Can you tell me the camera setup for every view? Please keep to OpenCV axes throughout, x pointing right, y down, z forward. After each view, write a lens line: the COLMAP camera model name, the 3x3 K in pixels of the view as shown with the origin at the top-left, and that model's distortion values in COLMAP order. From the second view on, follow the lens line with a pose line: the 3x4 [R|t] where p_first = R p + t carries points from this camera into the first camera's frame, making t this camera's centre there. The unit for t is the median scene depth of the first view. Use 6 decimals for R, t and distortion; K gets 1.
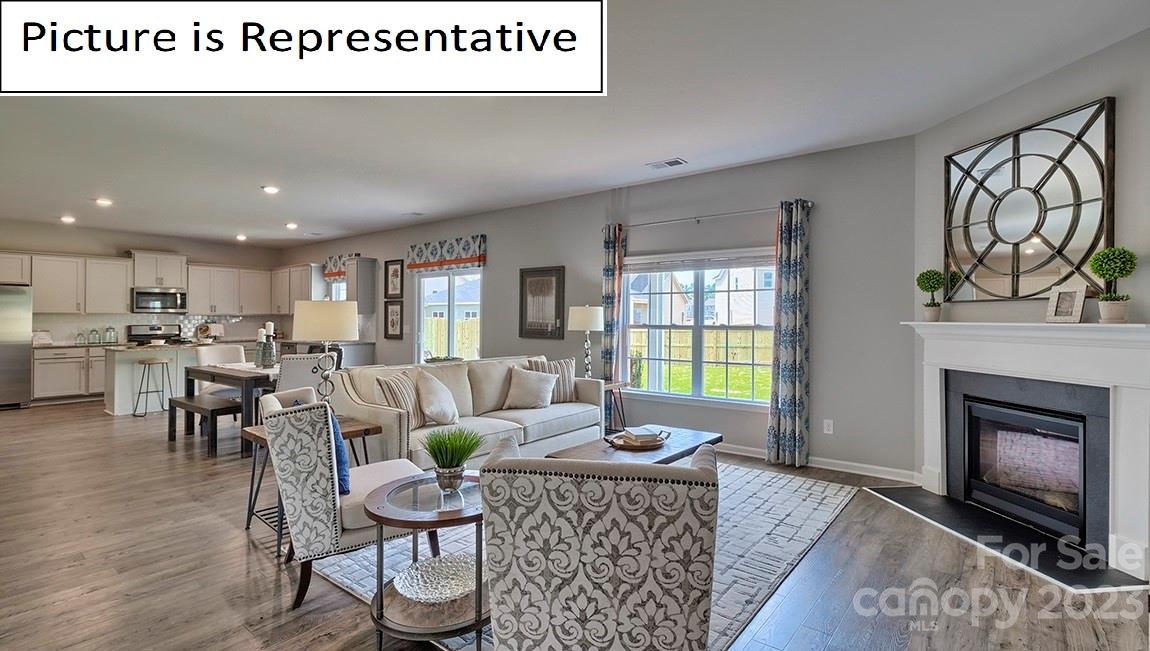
lens RADIAL K [[540.0, 0, 567.1], [0, 540.0, 313.4], [0, 0, 1]] dist [-0.000432, -0.000526]
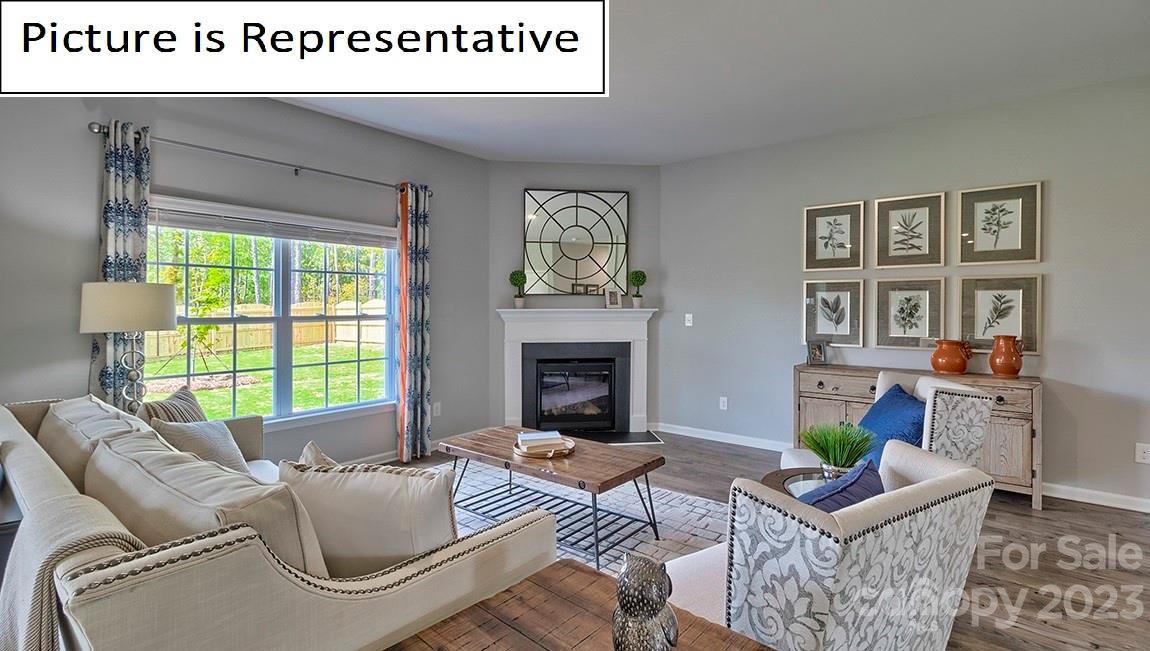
lens RADIAL K [[540.0, 0, 567.1], [0, 540.0, 313.4], [0, 0, 1]] dist [-0.000432, -0.000526]
pose [[-0.004203, -0.007759, 0.999961, -0.664941], [-0.006443, 0.999949, 0.007731, 0.015431], [-0.999970, -0.006410, -0.004253, 0.883293]]
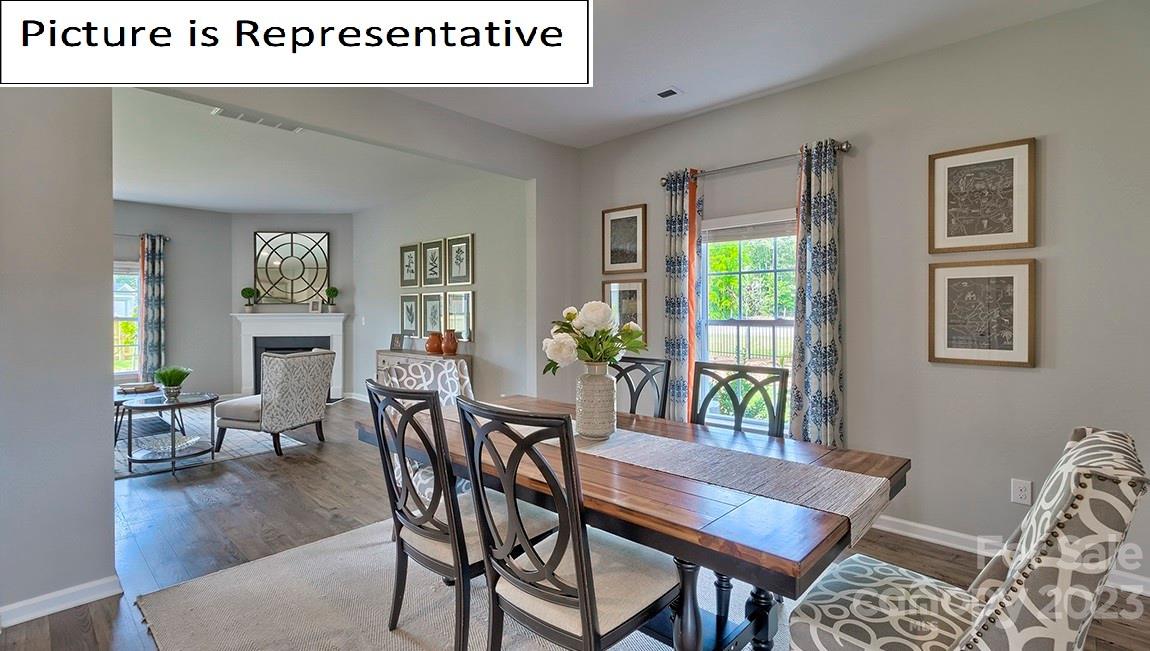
lens RADIAL K [[525.6, 0, 575.0], [0, 525.6, 325.5], [0, 0, 1]] dist [-0.001540, -0.000255]
pose [[0.052031, -0.022631, 0.998389, -1.191685], [-0.002283, 0.999738, 0.022781, 0.012155], [-0.998643, -0.003465, 0.051966, -0.299490]]
